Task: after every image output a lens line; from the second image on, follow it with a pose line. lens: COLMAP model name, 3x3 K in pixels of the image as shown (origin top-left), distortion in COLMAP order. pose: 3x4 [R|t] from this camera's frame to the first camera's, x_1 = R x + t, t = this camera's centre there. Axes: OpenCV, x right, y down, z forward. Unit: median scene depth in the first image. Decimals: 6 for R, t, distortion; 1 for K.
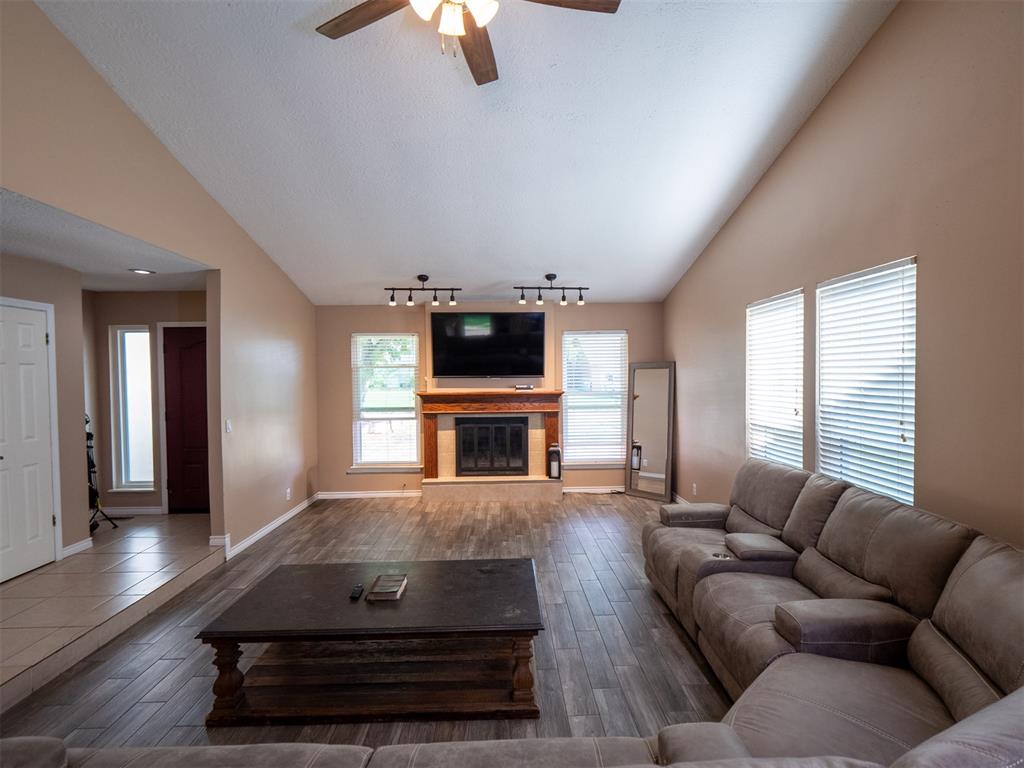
lens RADIAL K [[520.0, 0, 513.4], [0, 520.0, 384.9], [0, 0, 1]] dist [-0.000171, -0.001105]
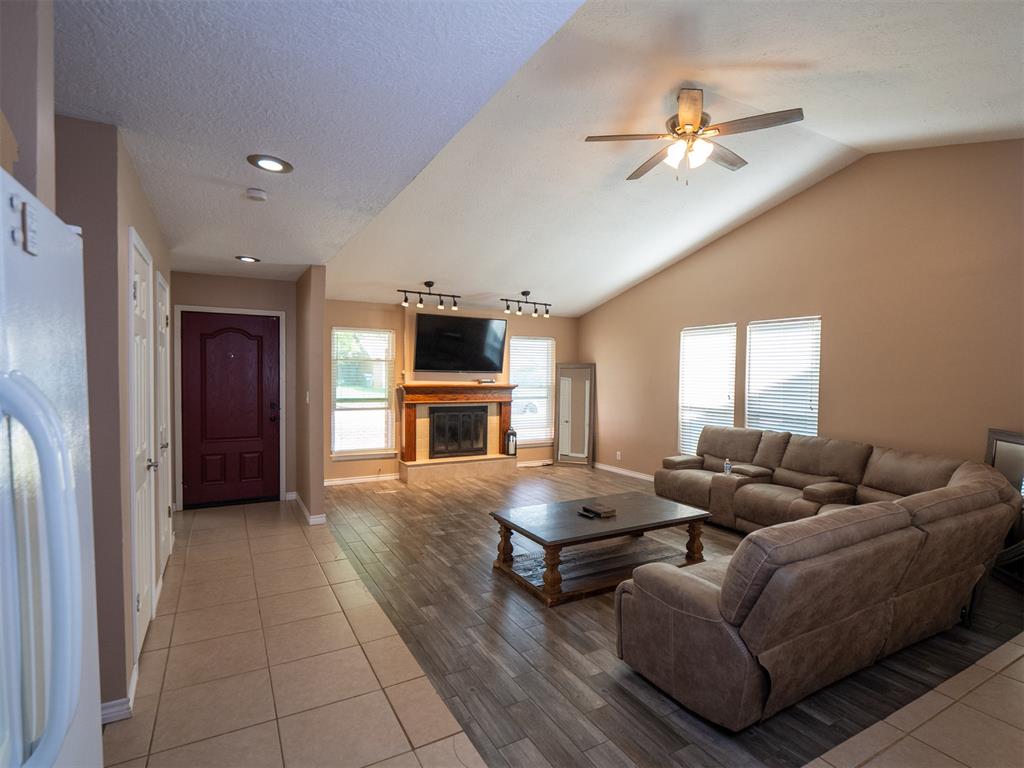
lens RADIAL K [[520.0, 0, 508.7], [0, 520.0, 387.7], [0, 0, 1]] dist [-0.000171, -0.001105]
pose [[0.885396, 0.008700, 0.464756, -0.491225], [-0.013279, 0.999890, 0.006581, 0.011206], [-0.464647, -0.011998, 0.885414, -0.084529]]
